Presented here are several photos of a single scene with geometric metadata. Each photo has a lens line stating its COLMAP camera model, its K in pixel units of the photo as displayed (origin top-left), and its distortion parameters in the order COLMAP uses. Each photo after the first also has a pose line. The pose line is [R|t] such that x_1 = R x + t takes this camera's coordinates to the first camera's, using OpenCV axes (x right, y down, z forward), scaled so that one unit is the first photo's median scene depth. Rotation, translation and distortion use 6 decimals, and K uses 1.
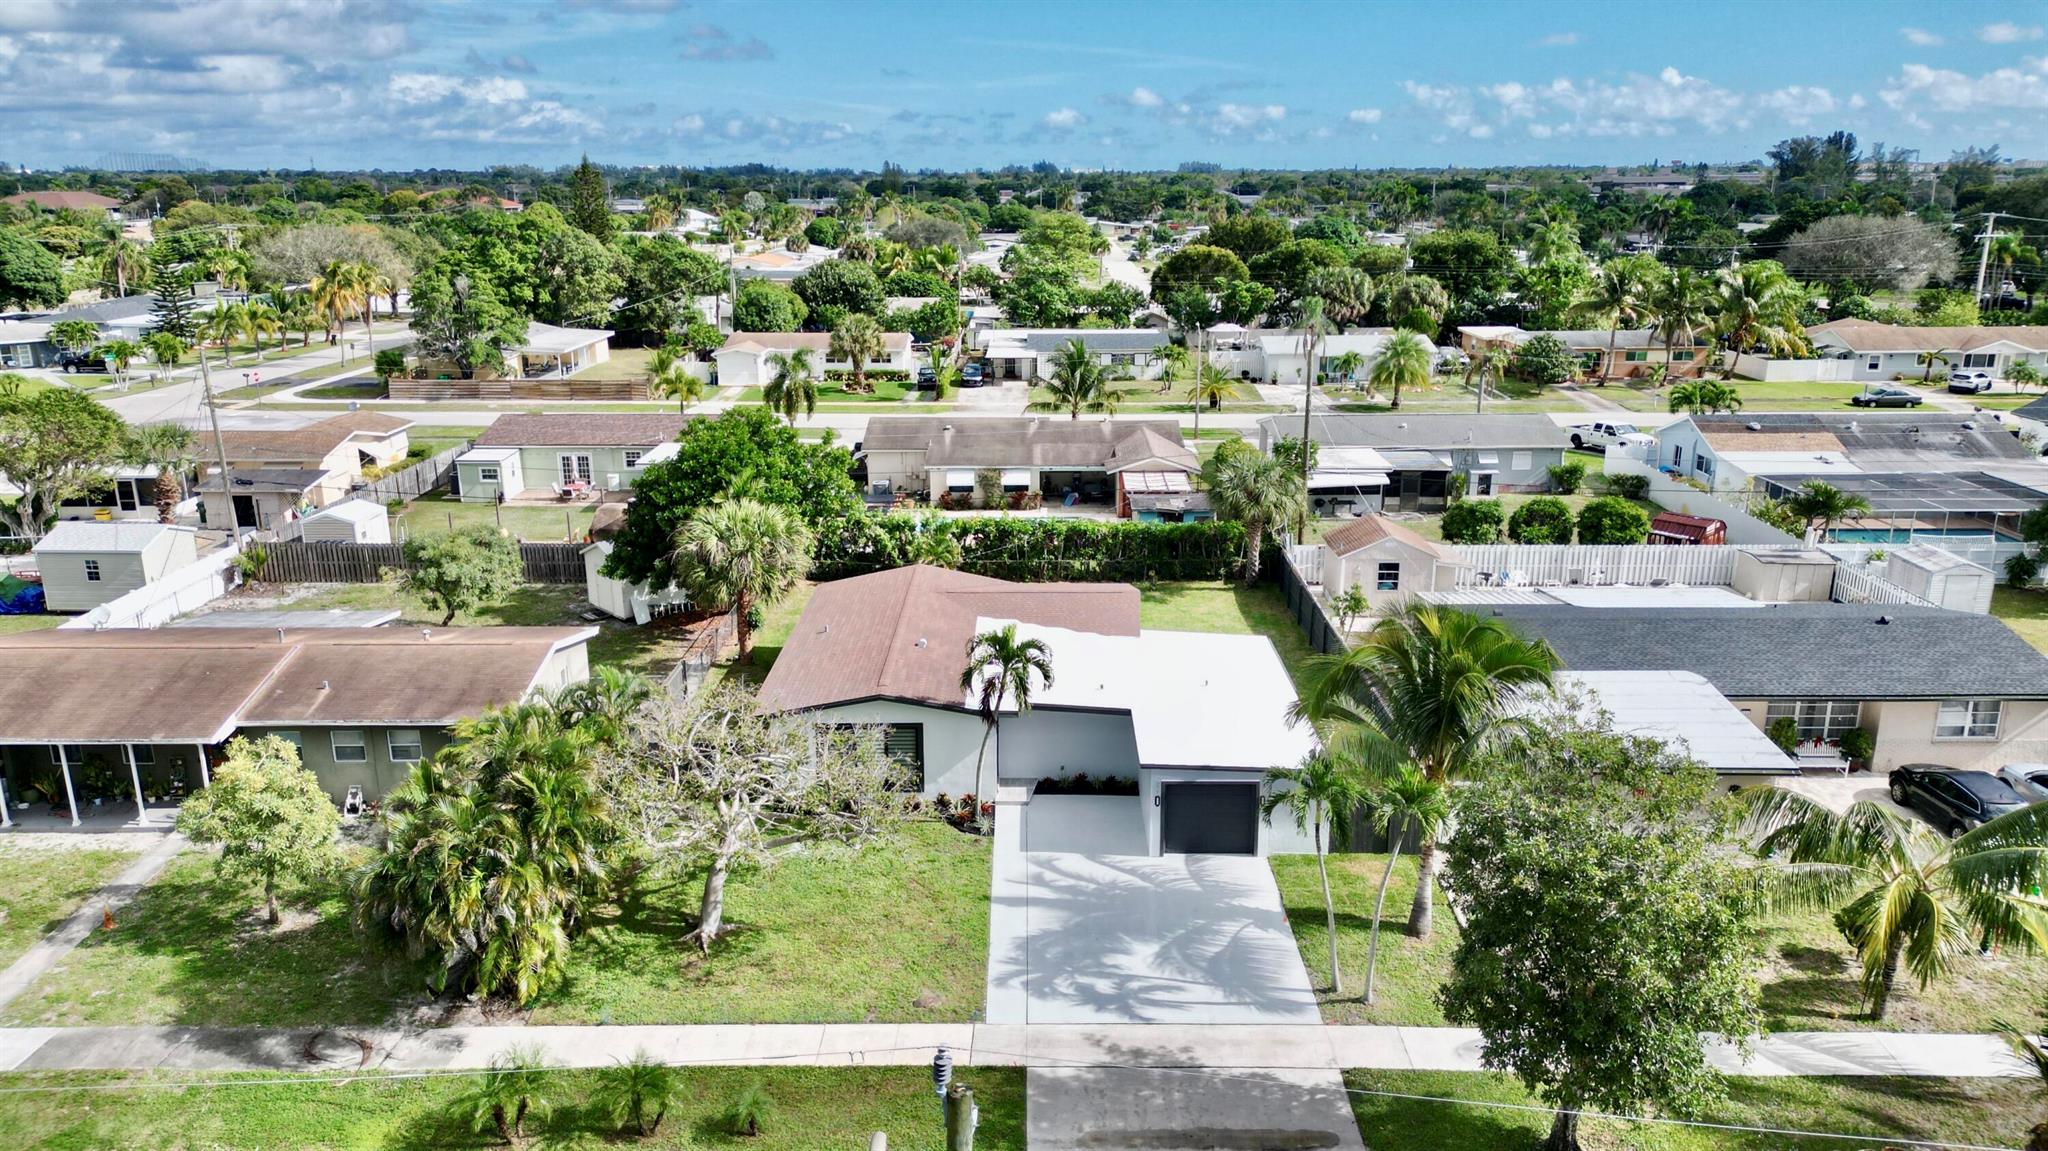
lens RADIAL K [[1446.7, 0, 1031.6], [0, 1446.7, 580.3], [0, 0, 1]] dist [0.082565, -0.097574]
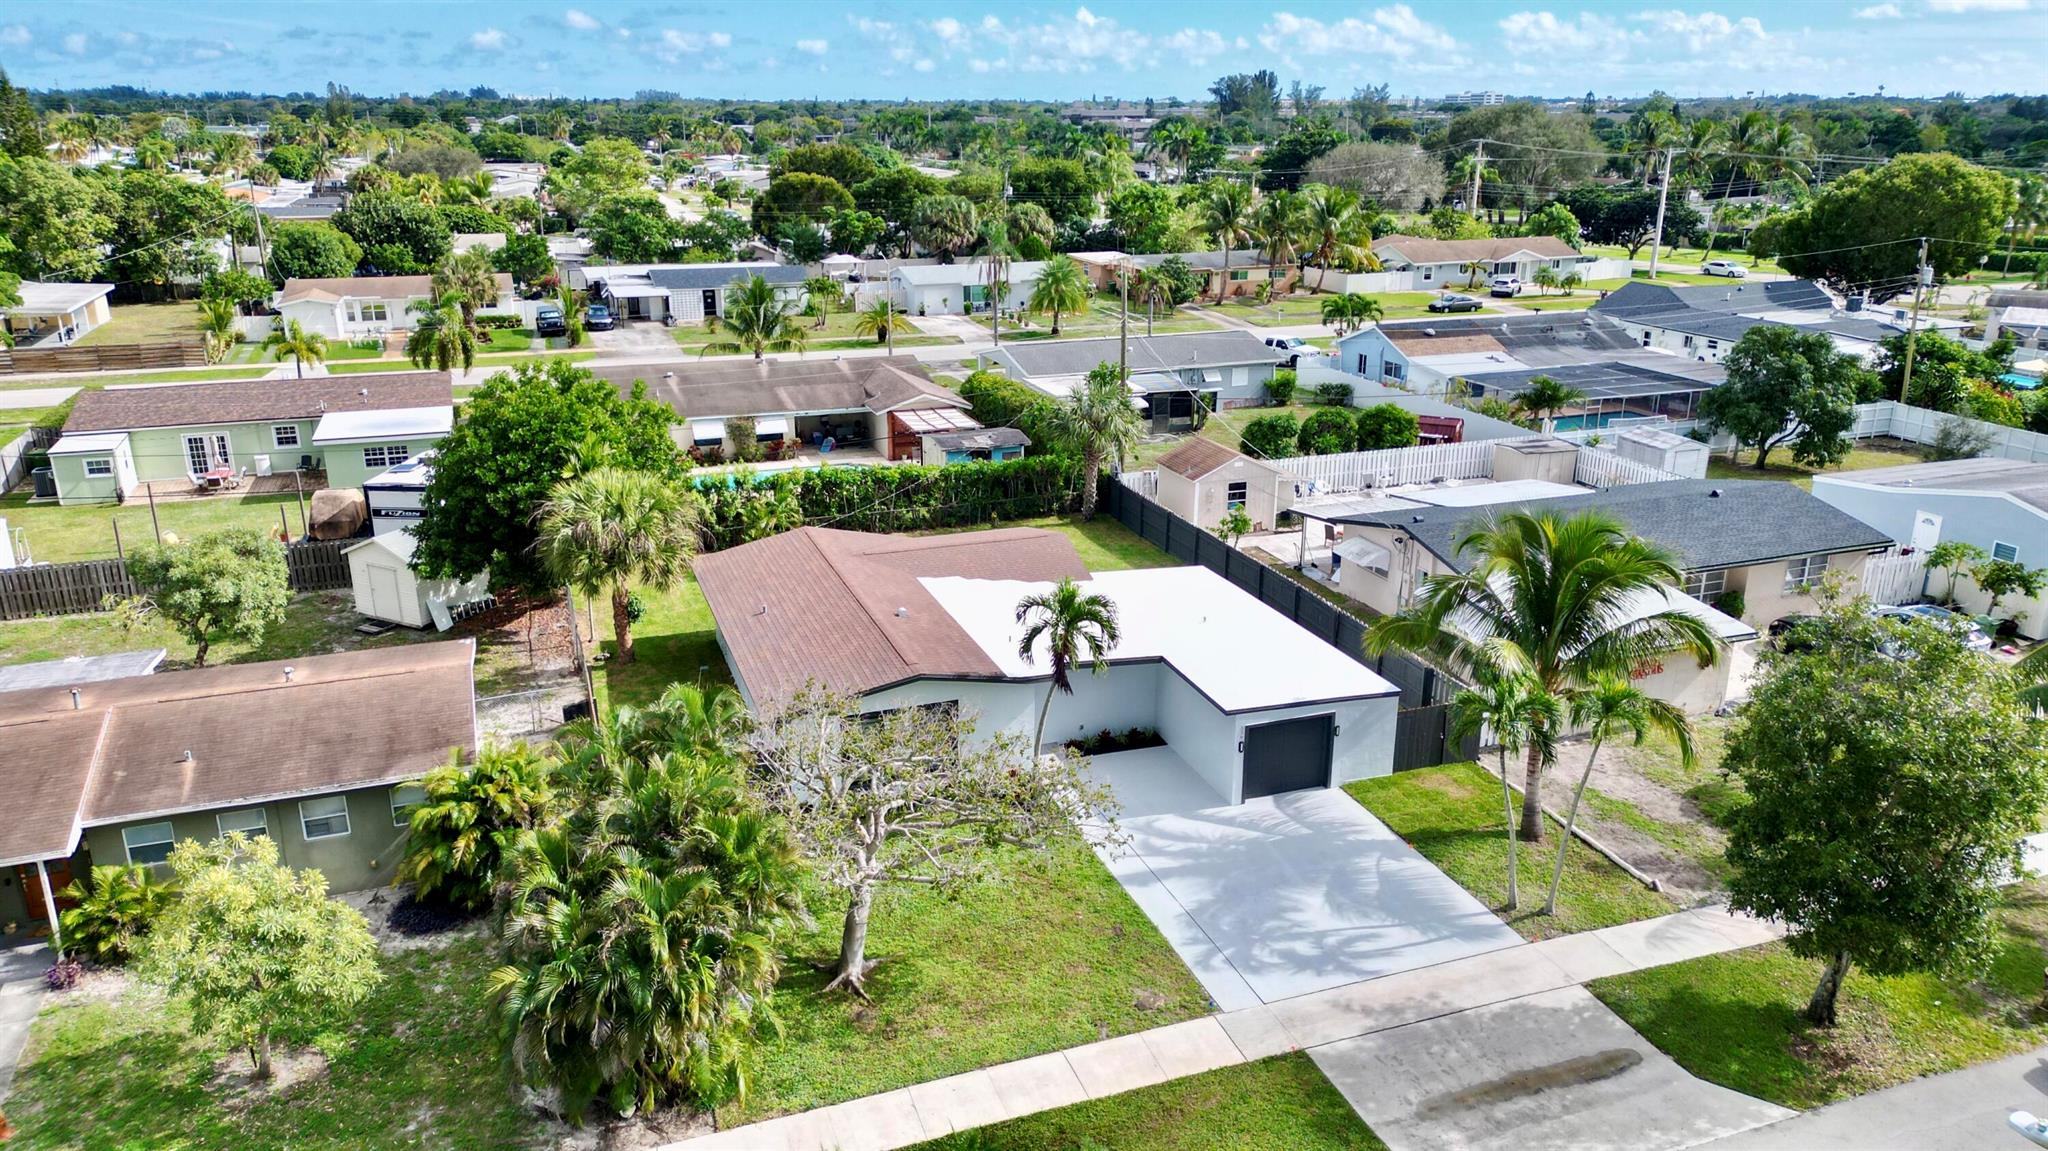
lens RADIAL K [[1446.7, 0, 1031.6], [0, 1446.7, 580.3], [0, 0, 1]] dist [0.082565, -0.097574]
pose [[0.934406, -0.106372, 0.339955, -0.215810], [0.091820, 0.994046, 0.058659, -0.015064], [-0.344171, -0.023596, 0.938610, 0.096306]]
